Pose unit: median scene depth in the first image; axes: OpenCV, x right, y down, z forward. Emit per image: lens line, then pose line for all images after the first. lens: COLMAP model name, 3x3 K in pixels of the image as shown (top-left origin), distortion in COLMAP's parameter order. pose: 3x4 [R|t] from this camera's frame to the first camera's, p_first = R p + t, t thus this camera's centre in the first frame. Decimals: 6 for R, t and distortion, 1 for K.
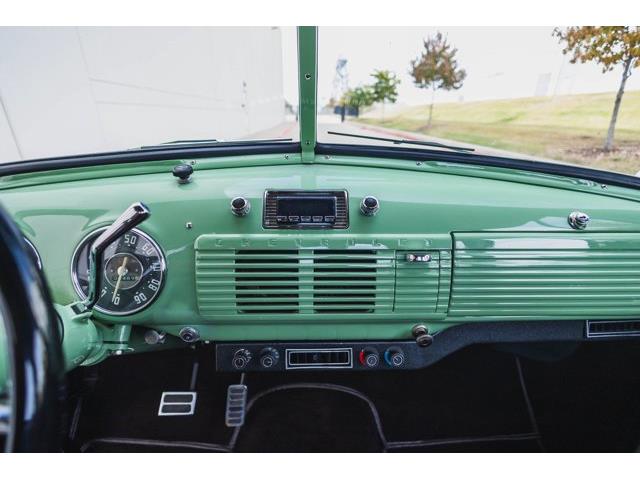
lens RADIAL K [[302.3, 0, 318.5], [0, 302.3, 239.7], [0, 0, 1]] dist [0.011189, -0.004898]
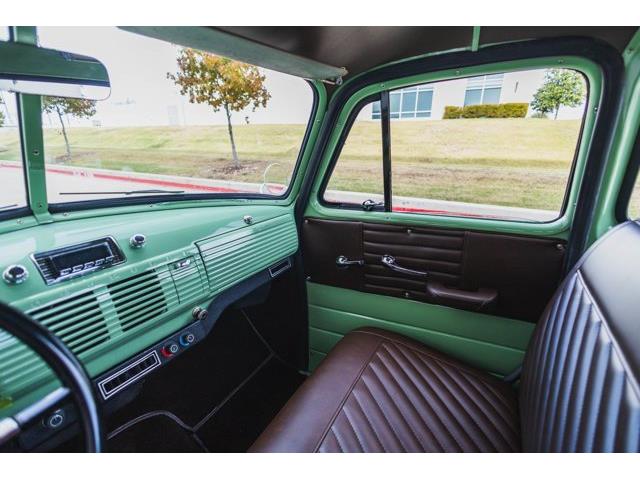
lens RADIAL K [[302.3, 0, 321.7], [0, 302.3, 238.7], [0, 0, 1]] dist [0.011189, -0.004898]
pose [[0.533197, -0.265067, 0.803393, -0.395603], [0.327729, 0.940213, 0.092701, 0.020710], [-0.779932, 0.213867, 0.588189, -0.393575]]
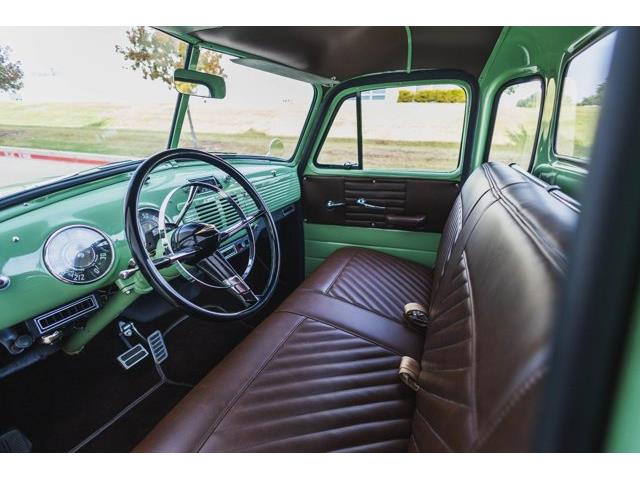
lens RADIAL K [[302.3, 0, 323.5], [0, 302.3, 235.4], [0, 0, 1]] dist [0.011189, -0.004898]
pose [[0.410704, -0.316689, 0.855003, -1.356817], [0.338155, 0.923769, 0.179726, 0.105765], [-0.846743, 0.215309, 0.486485, -0.602914]]
